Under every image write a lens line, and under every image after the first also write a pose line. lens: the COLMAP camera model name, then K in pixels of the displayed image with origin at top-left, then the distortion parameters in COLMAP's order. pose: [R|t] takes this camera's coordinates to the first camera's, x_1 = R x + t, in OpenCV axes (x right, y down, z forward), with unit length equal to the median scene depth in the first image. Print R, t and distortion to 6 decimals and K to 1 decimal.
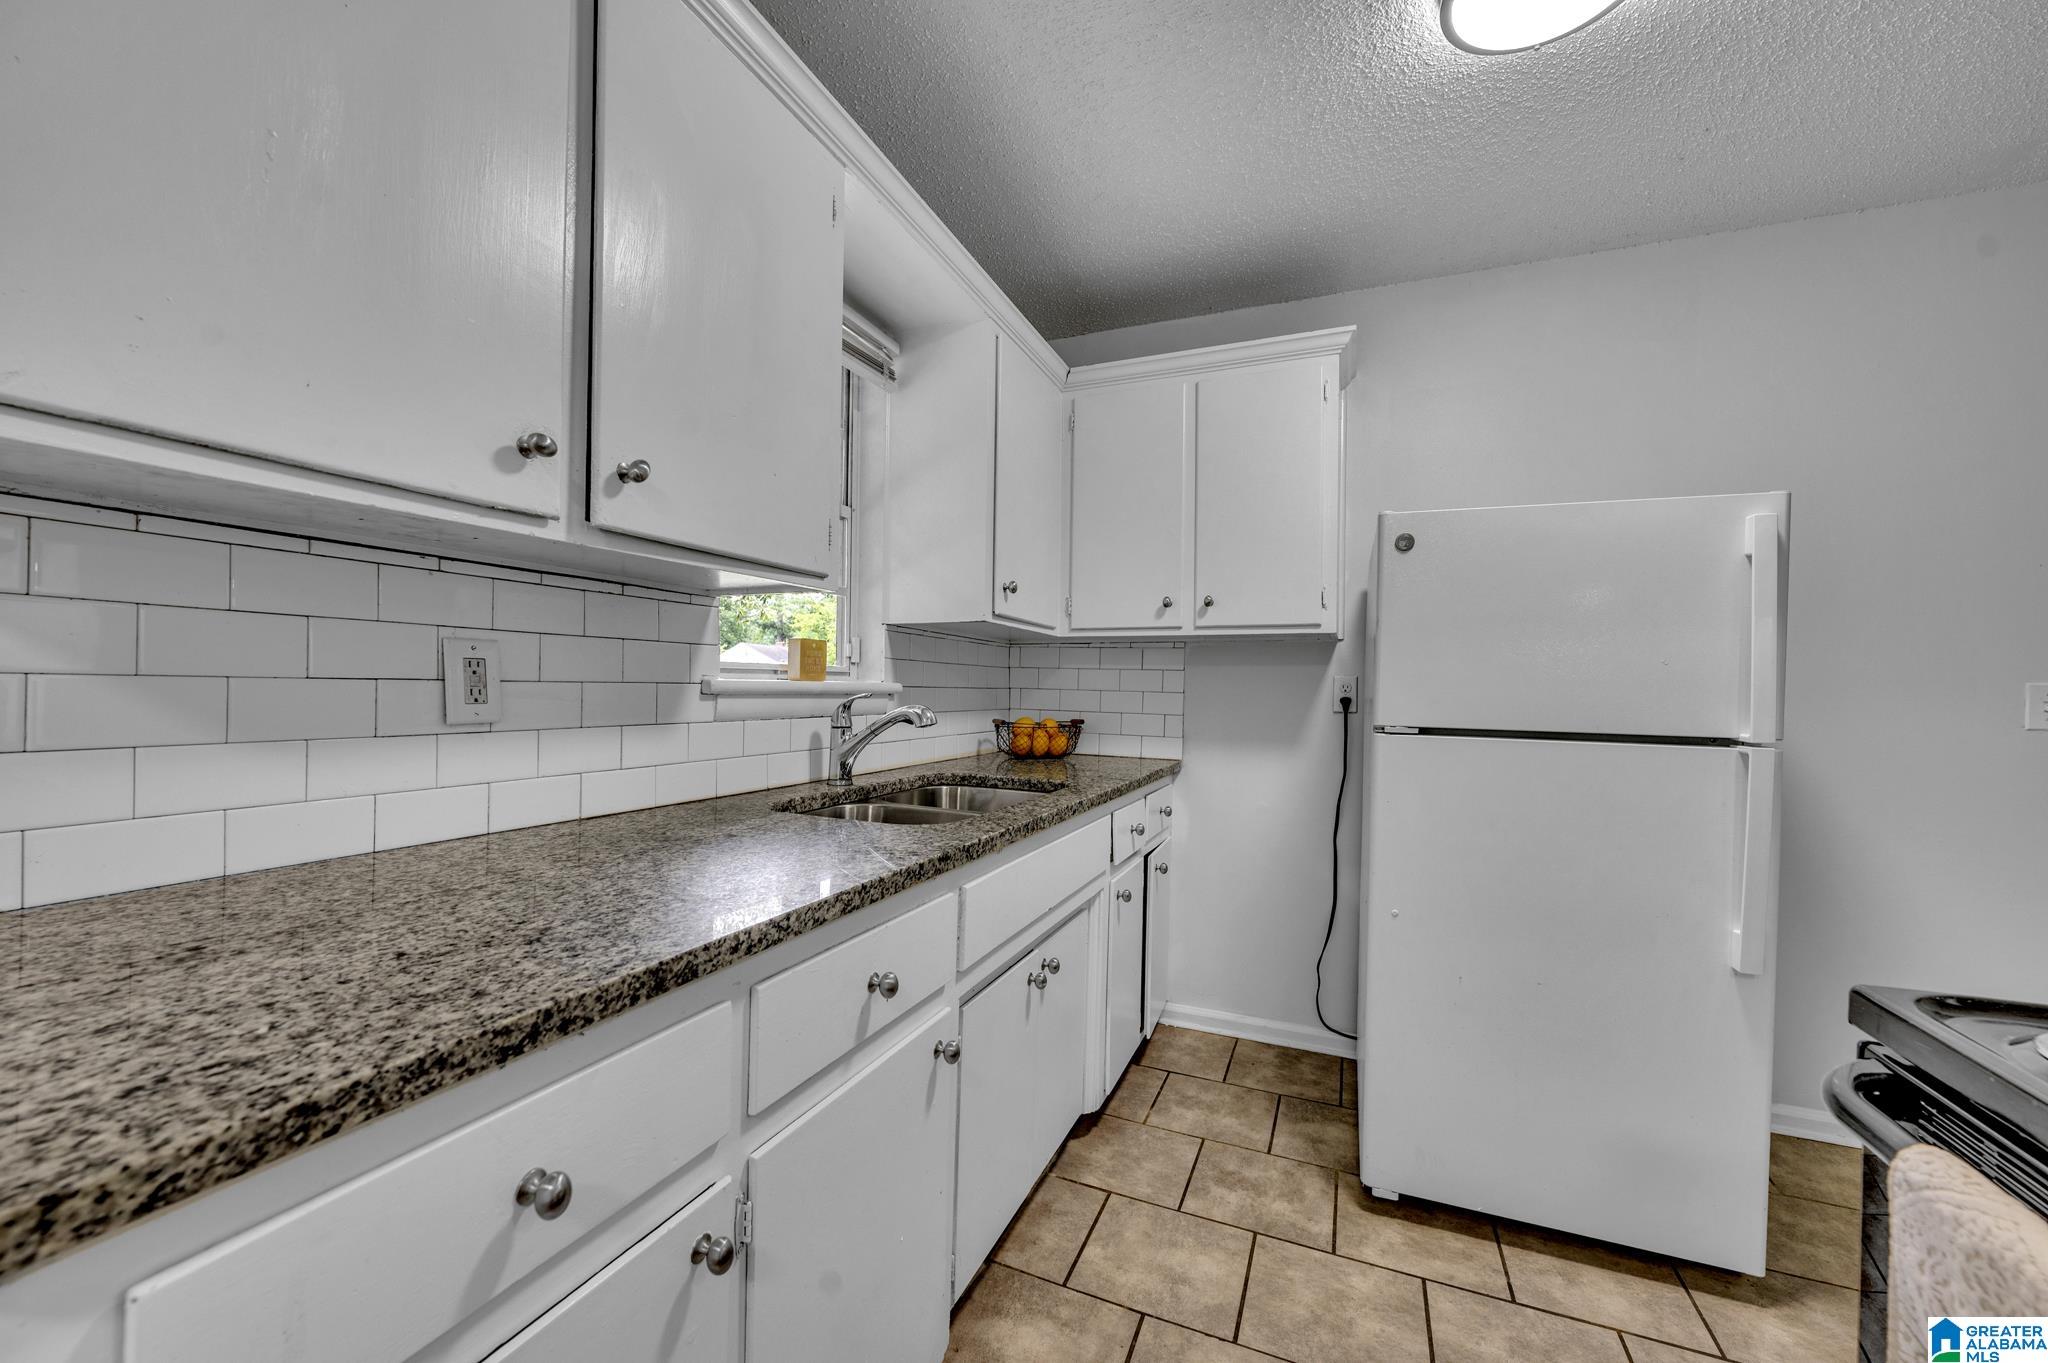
lens RADIAL K [[808.4, 0, 1022.2], [0, 808.4, 686.9], [0, 0, 1]] dist [-0.000512, -0.000532]
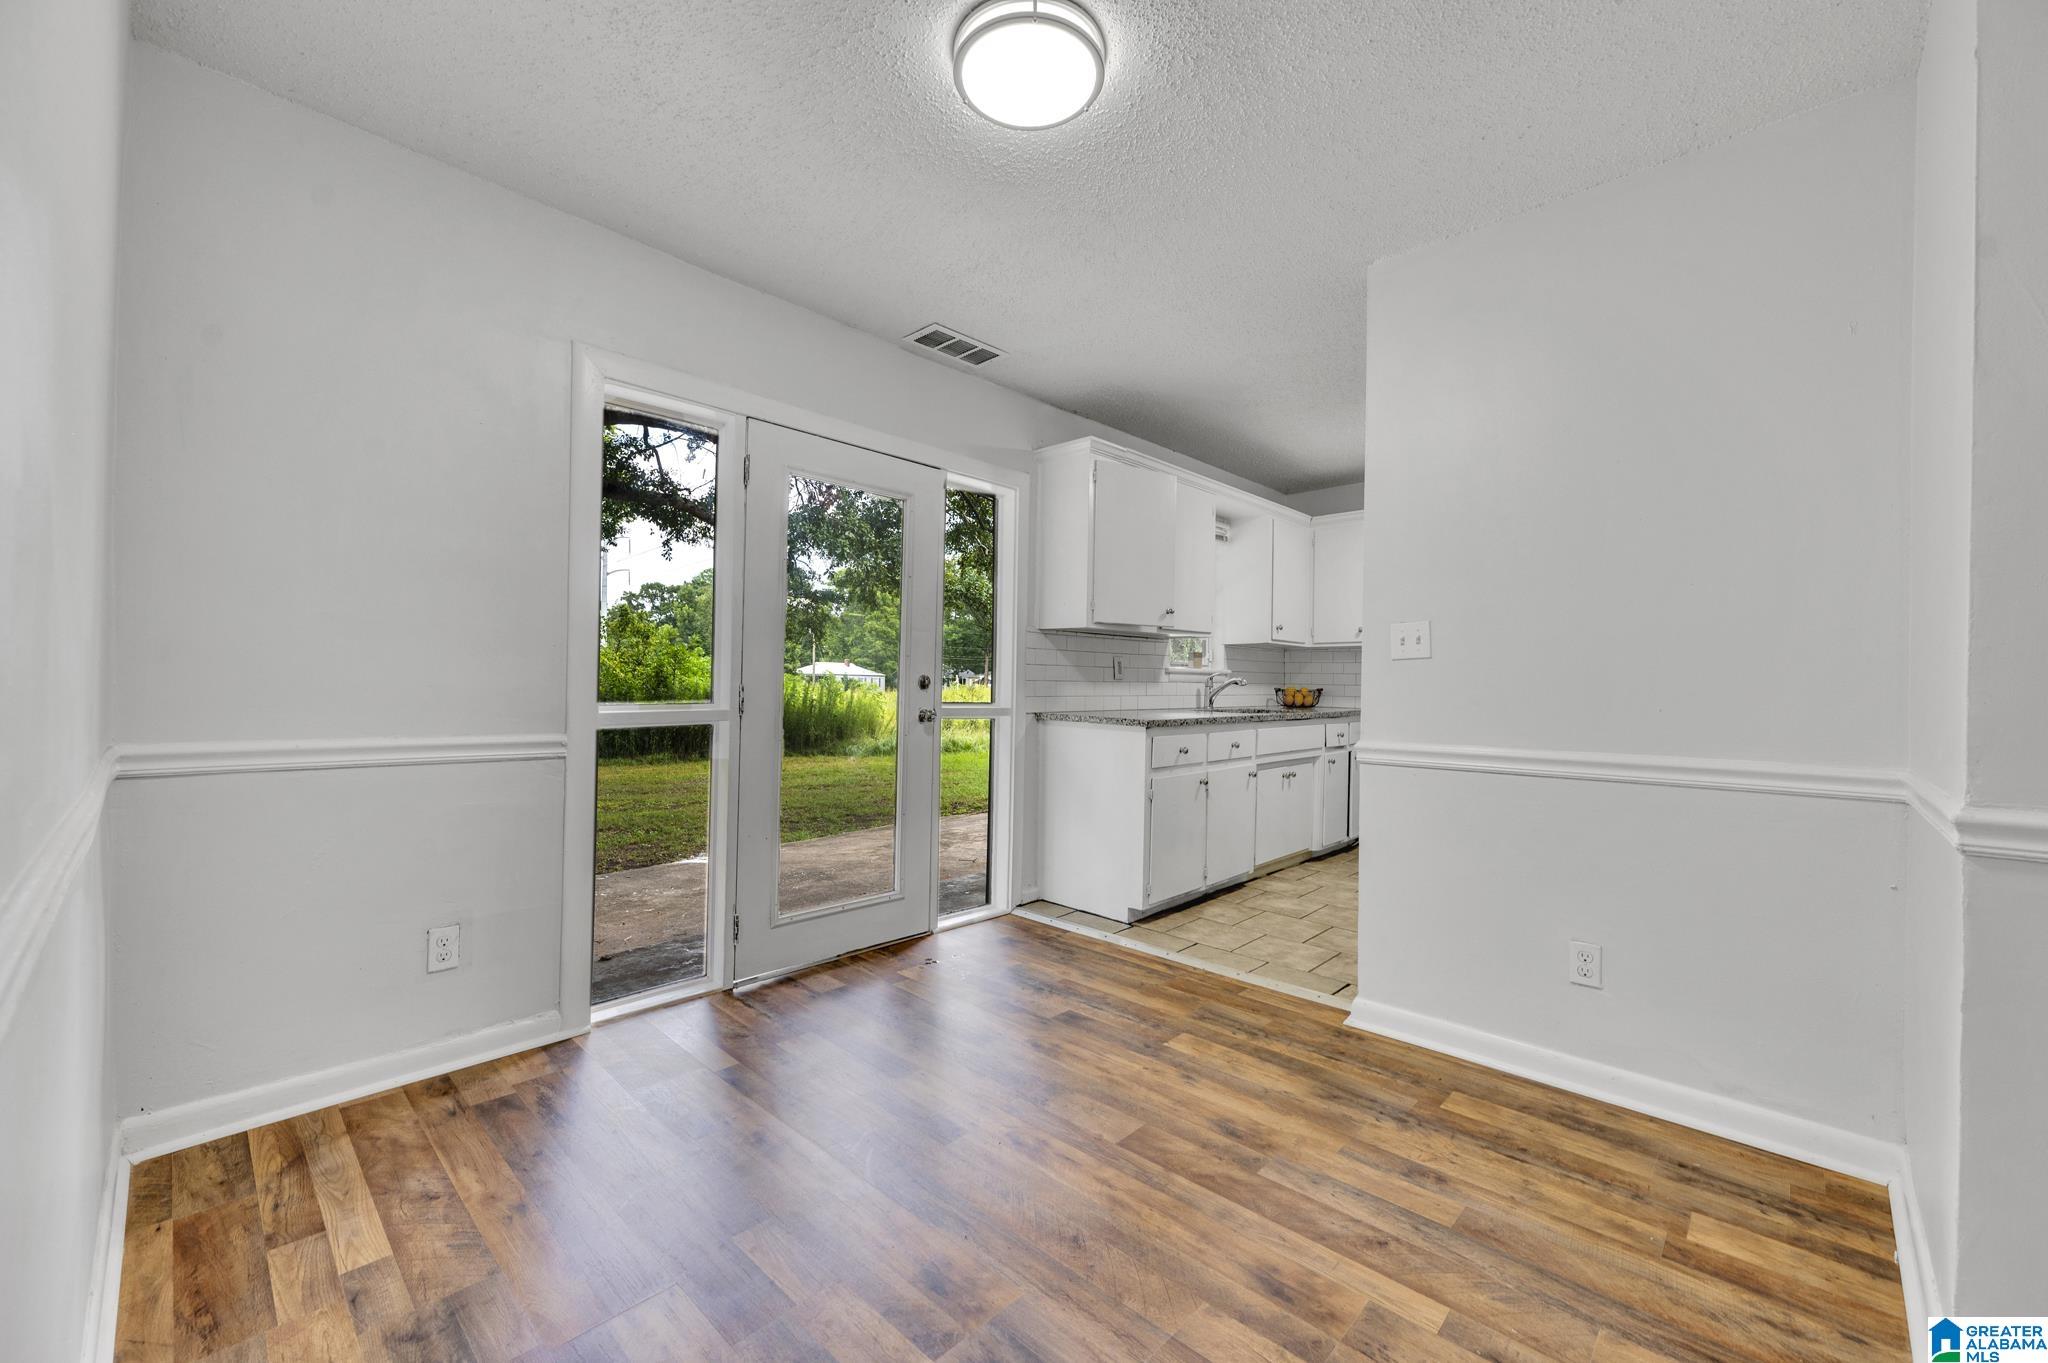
lens RADIAL K [[808.4, 0, 1022.2], [0, 808.4, 686.9], [0, 0, 1]] dist [-0.000512, -0.000532]
pose [[0.934858, -0.003400, -0.355004, 0.131436], [0.004229, 0.999990, 0.001562, 0.044467], [0.354995, -0.002962, 0.934863, -1.587666]]
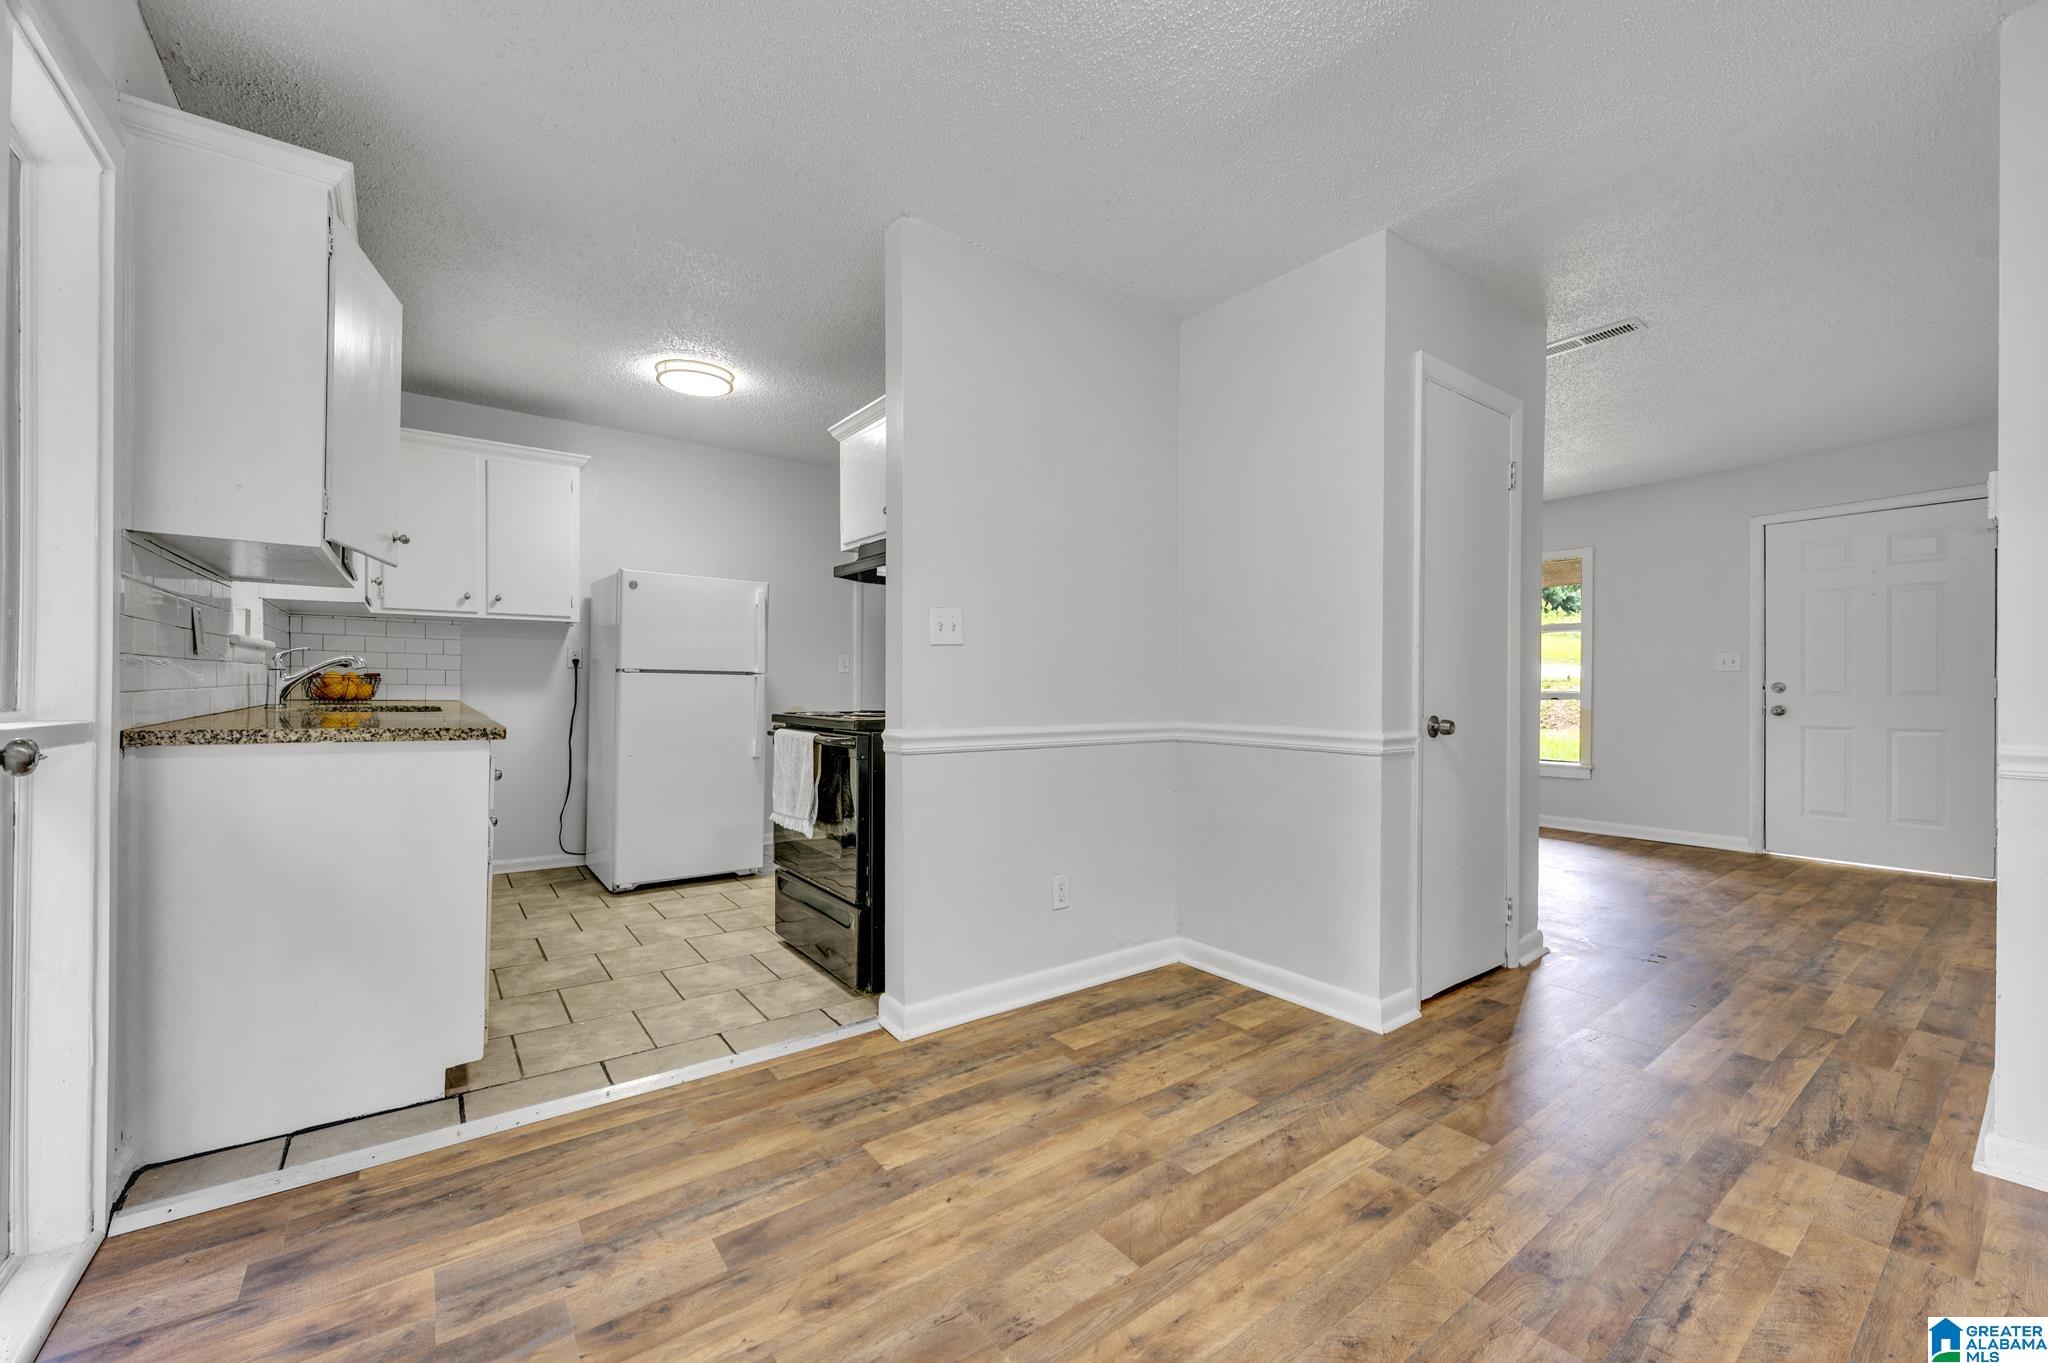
lens RADIAL K [[808.4, 0, 1022.2], [0, 808.4, 686.9], [0, 0, 1]] dist [-0.000512, -0.000532]
pose [[0.509083, -0.014672, 0.860593, -0.797160], [-0.004389, 0.999797, 0.019642, 0.045436], [-0.860706, -0.013776, 0.508915, -0.922889]]
